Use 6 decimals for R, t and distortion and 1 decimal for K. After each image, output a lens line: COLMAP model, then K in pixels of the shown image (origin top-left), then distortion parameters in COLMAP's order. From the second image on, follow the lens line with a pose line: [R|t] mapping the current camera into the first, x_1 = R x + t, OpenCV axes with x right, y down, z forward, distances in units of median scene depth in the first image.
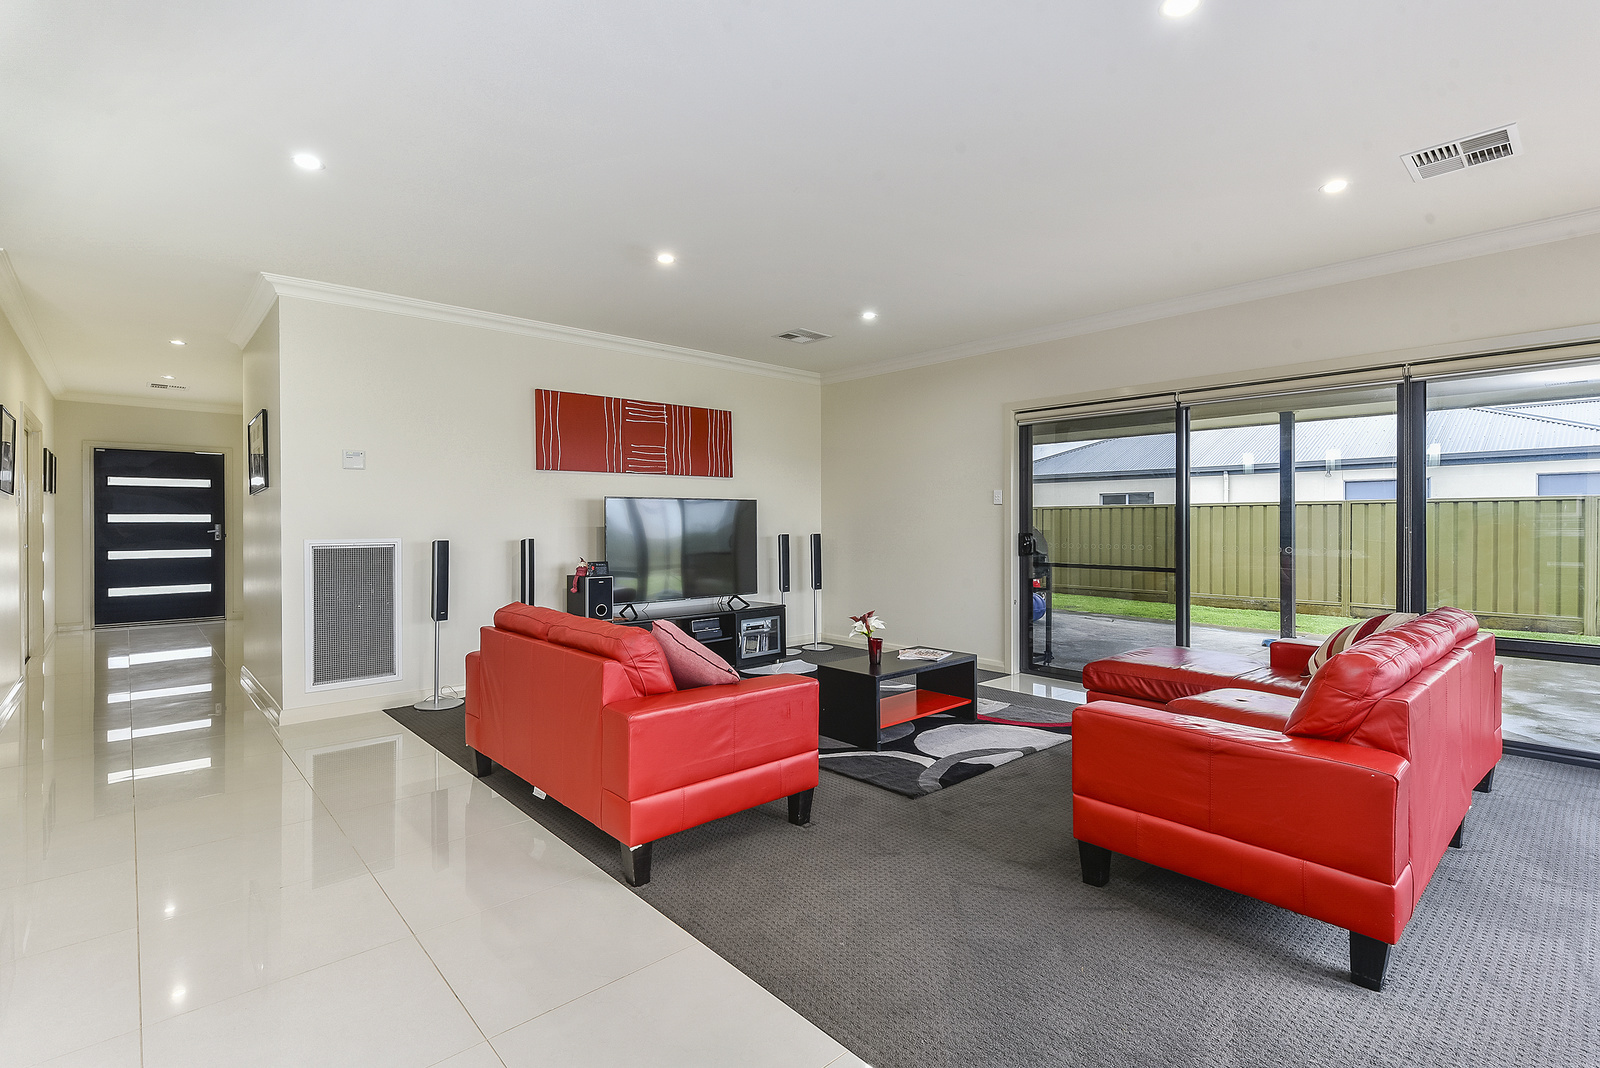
lens RADIAL K [[757.1, 0, 798.6], [0, 757.1, 529.1], [0, 0, 1]] dist [-0.000663, -0.000084]
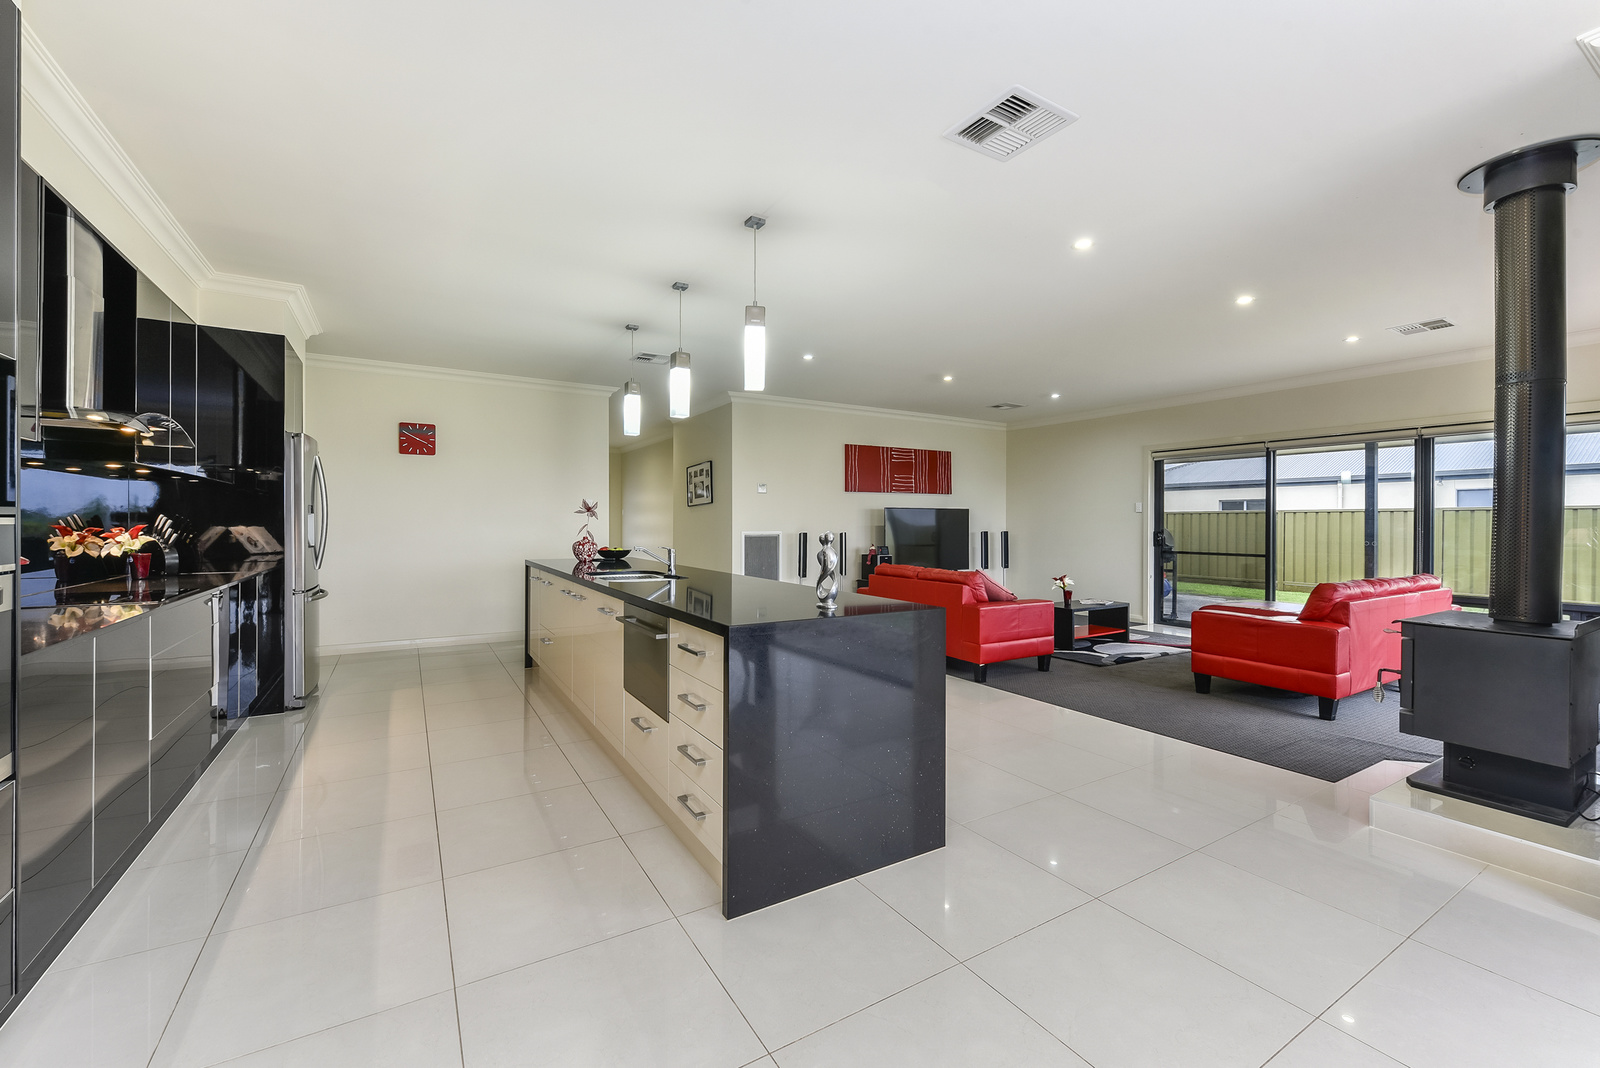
lens RADIAL K [[665.1, 0, 796.4], [0, 665.1, 527.3], [0, 0, 1]] dist [0.001780, 0.000278]
pose [[0.981535, 0.005313, -0.191209, -0.156377], [-0.005783, 0.999981, -0.001903, 0.003995], [0.191195, 0.002974, 0.981548, -0.442789]]
